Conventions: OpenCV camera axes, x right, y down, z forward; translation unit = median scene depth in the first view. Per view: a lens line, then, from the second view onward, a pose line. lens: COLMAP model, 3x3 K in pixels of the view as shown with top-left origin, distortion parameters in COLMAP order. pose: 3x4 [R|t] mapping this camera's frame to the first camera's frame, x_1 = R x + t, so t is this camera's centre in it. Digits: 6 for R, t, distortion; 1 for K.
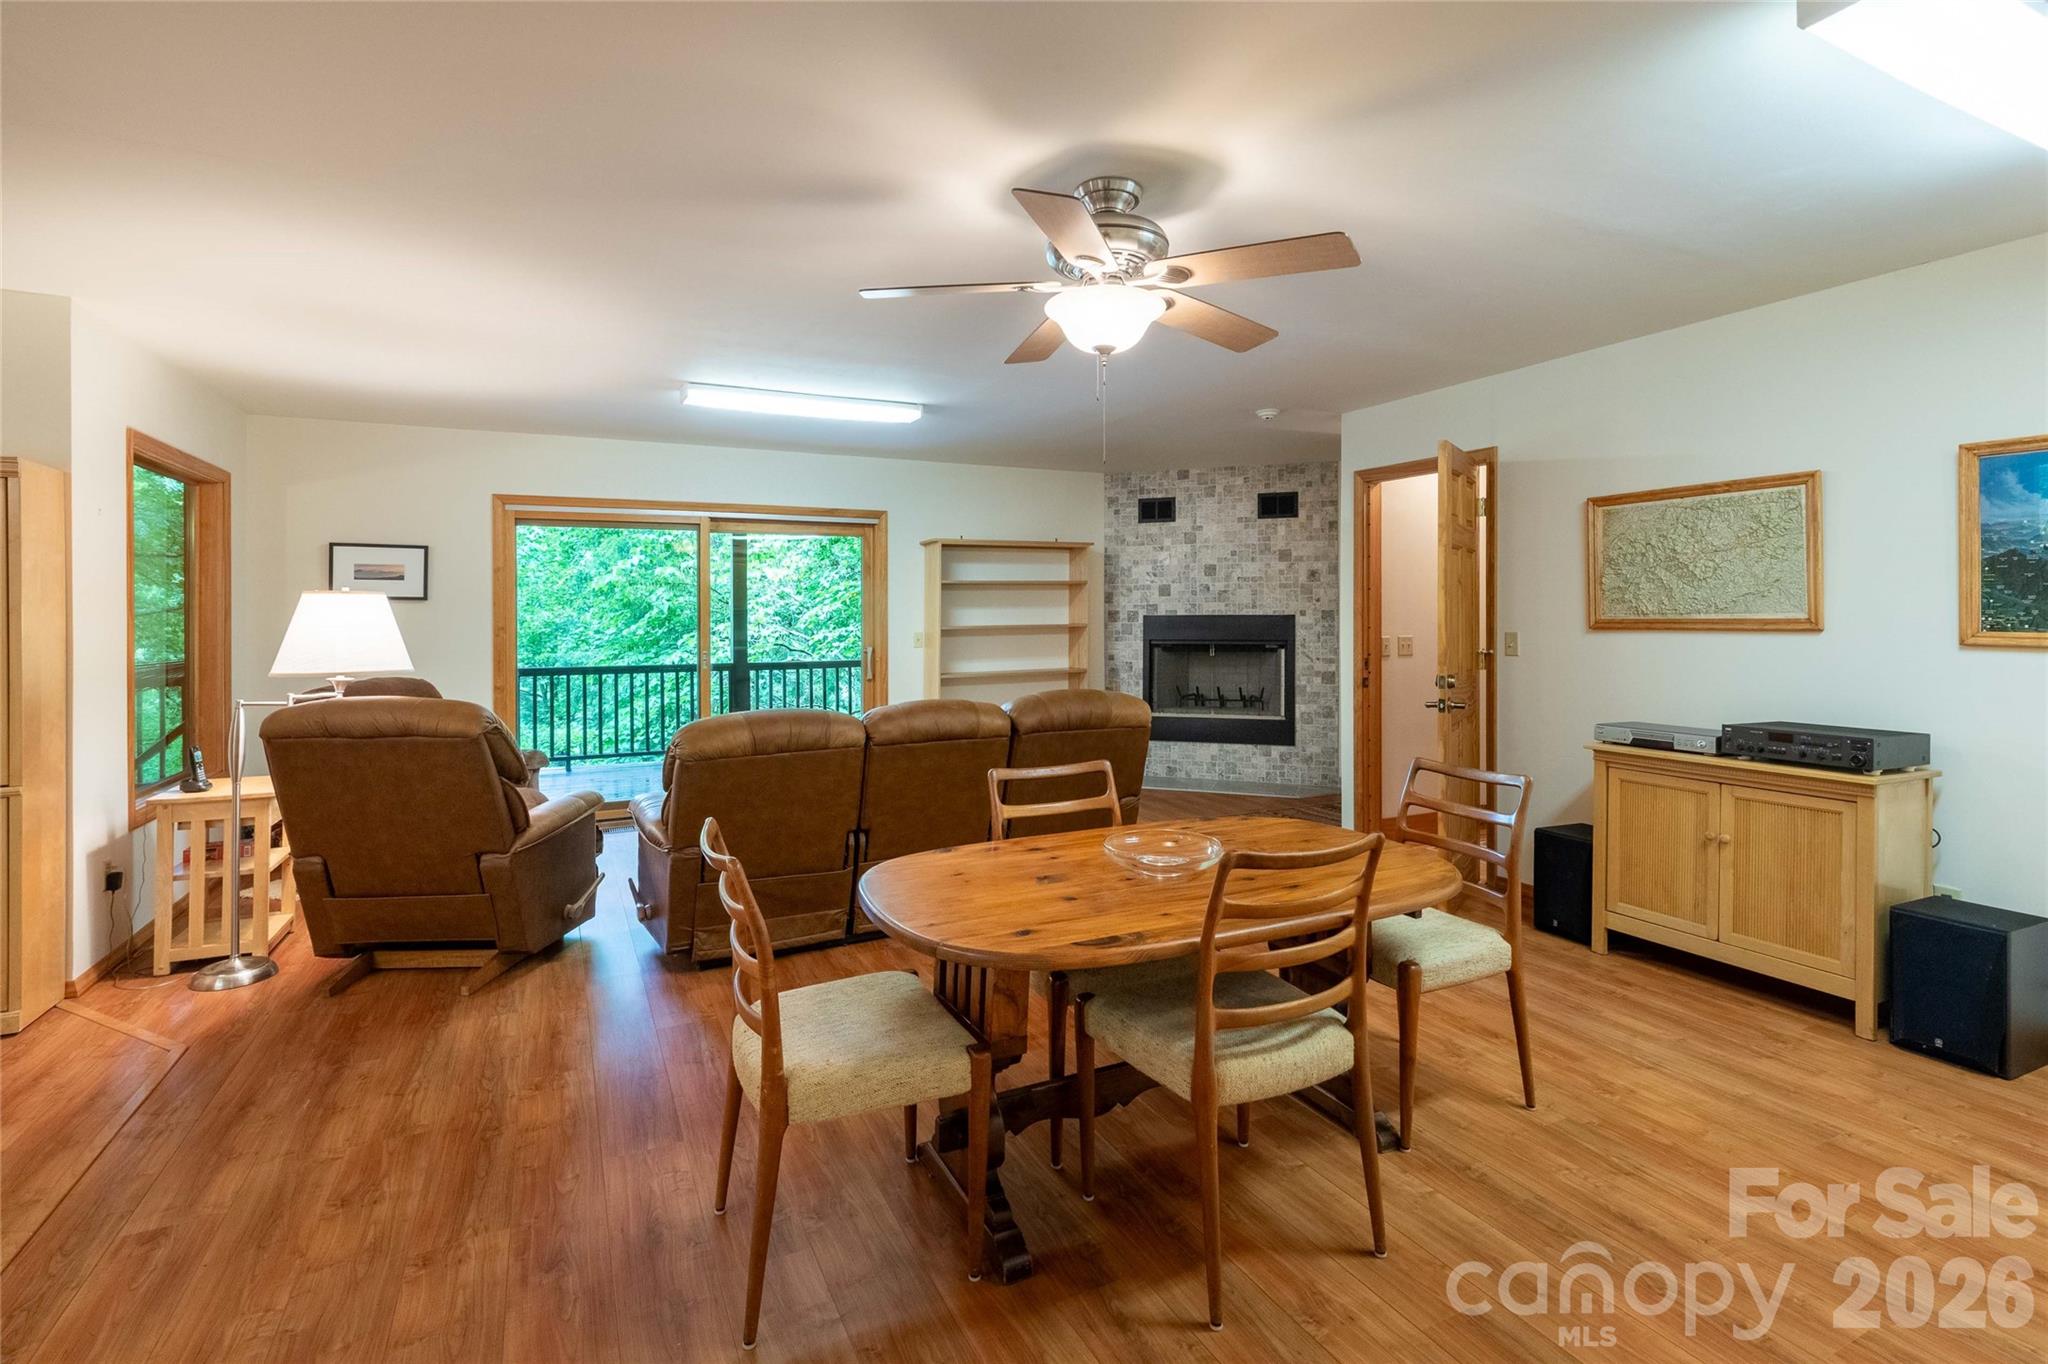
lens RADIAL K [[955.5, 0, 1020.7], [0, 955.5, 615.8], [0, 0, 1]] dist [0.003599, 0.000633]
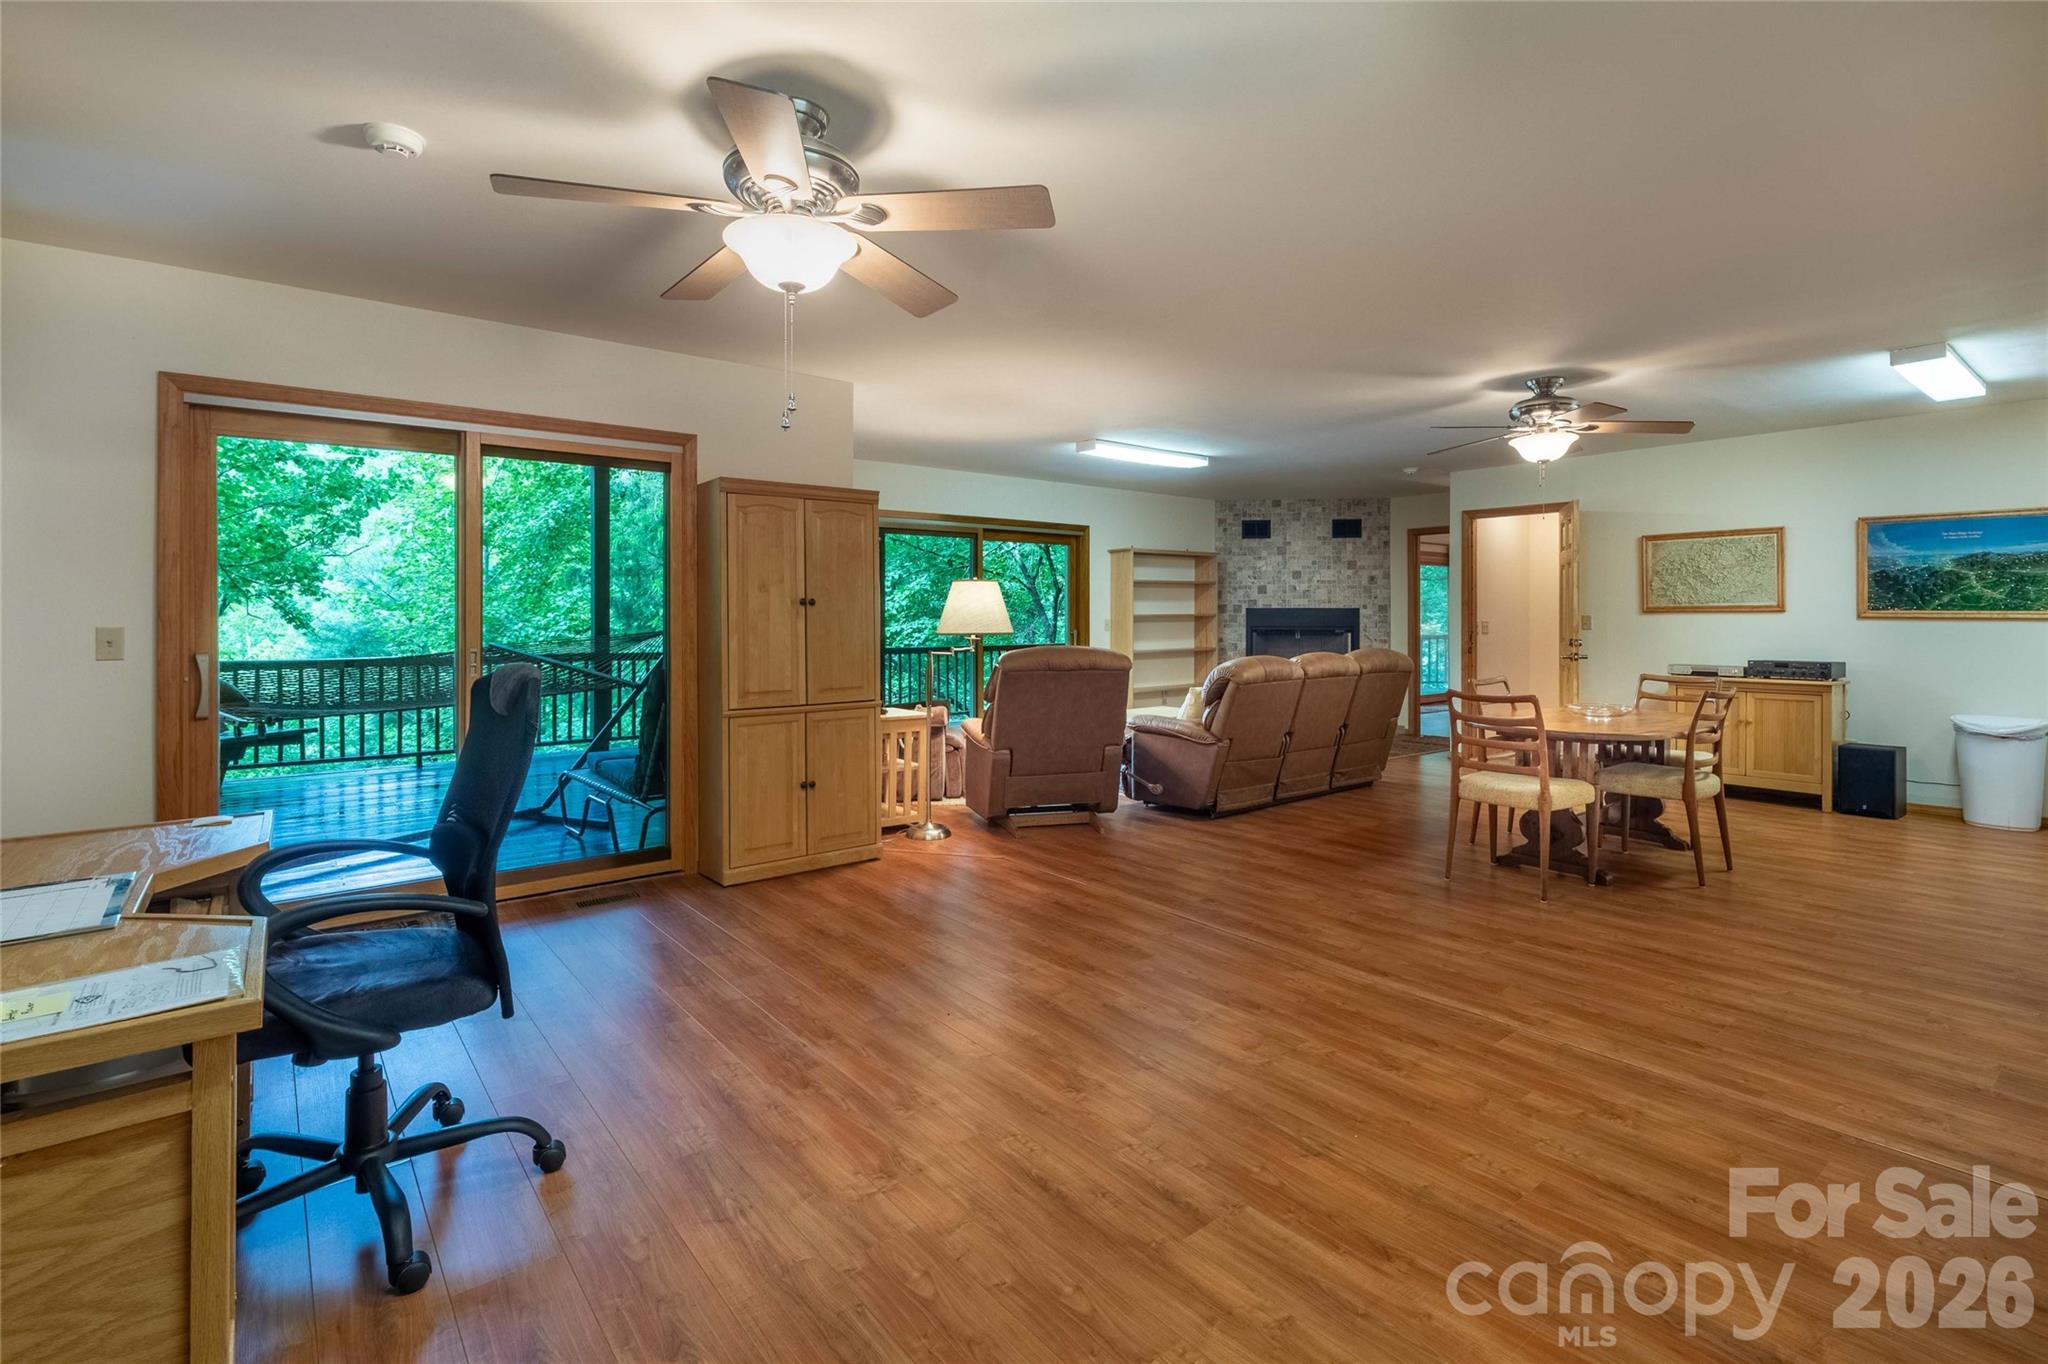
lens RADIAL K [[955.5, 0, 1020.1], [0, 955.5, 607.5], [0, 0, 1]] dist [0.003599, 0.000633]
pose [[0.976227, 0.008079, 0.216600, -0.487671], [-0.005166, 0.999888, -0.014012, 0.019767], [-0.216689, 0.012559, 0.976160, -0.241026]]
